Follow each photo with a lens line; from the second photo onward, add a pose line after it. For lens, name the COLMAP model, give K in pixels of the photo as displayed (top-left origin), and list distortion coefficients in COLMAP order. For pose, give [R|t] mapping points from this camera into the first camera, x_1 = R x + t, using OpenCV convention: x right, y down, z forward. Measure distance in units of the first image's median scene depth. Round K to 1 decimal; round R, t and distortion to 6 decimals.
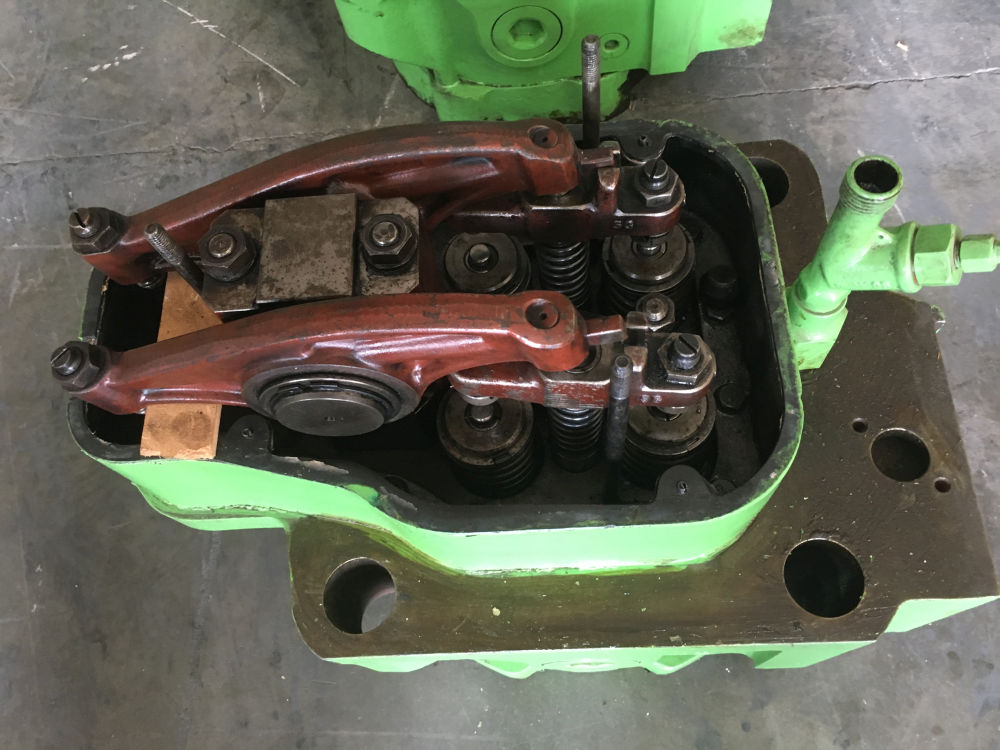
lens RADIAL K [[854.6, 0, 500.0], [0, 854.6, 375.0], [0, 0, 1]] dist [0.075263, -0.105654]
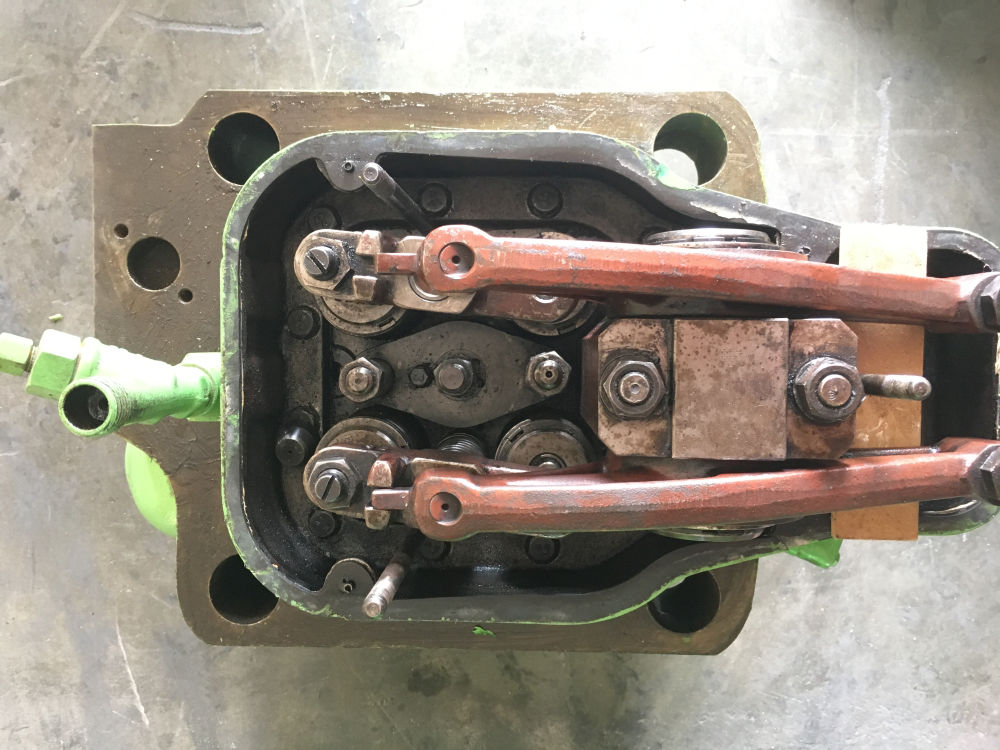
lens RADIAL K [[854.6, 0, 500.0], [0, 854.6, 375.0], [0, 0, 1]] dist [0.075263, -0.105654]
pose [[-0.990107, -0.035757, 0.135679, -0.068199], [0.082825, -0.929478, 0.359459, -0.277248], [0.113258, 0.367140, 0.923245, 0.109967]]
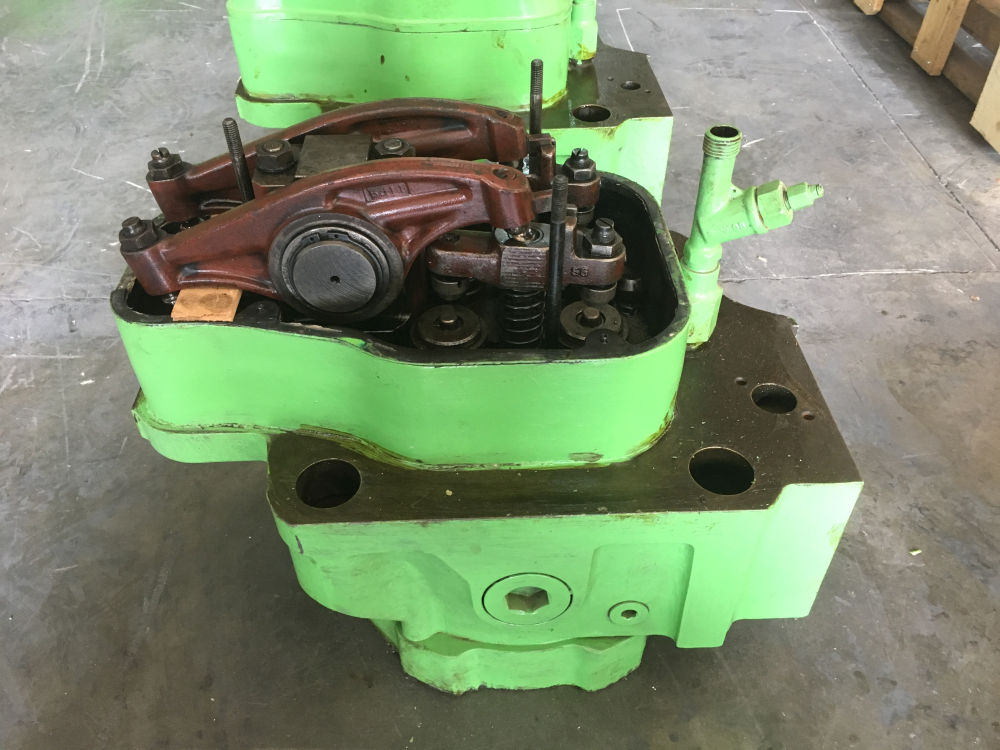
lens RADIAL K [[854.6, 0, 500.0], [0, 854.6, 375.0], [0, 0, 1]] dist [0.075263, -0.105654]
pose [[0.995071, 0.061927, 0.077447, -0.026007], [-0.023443, 0.905795, -0.423068, 0.455071], [-0.096351, 0.419167, 0.902782, -0.082631]]
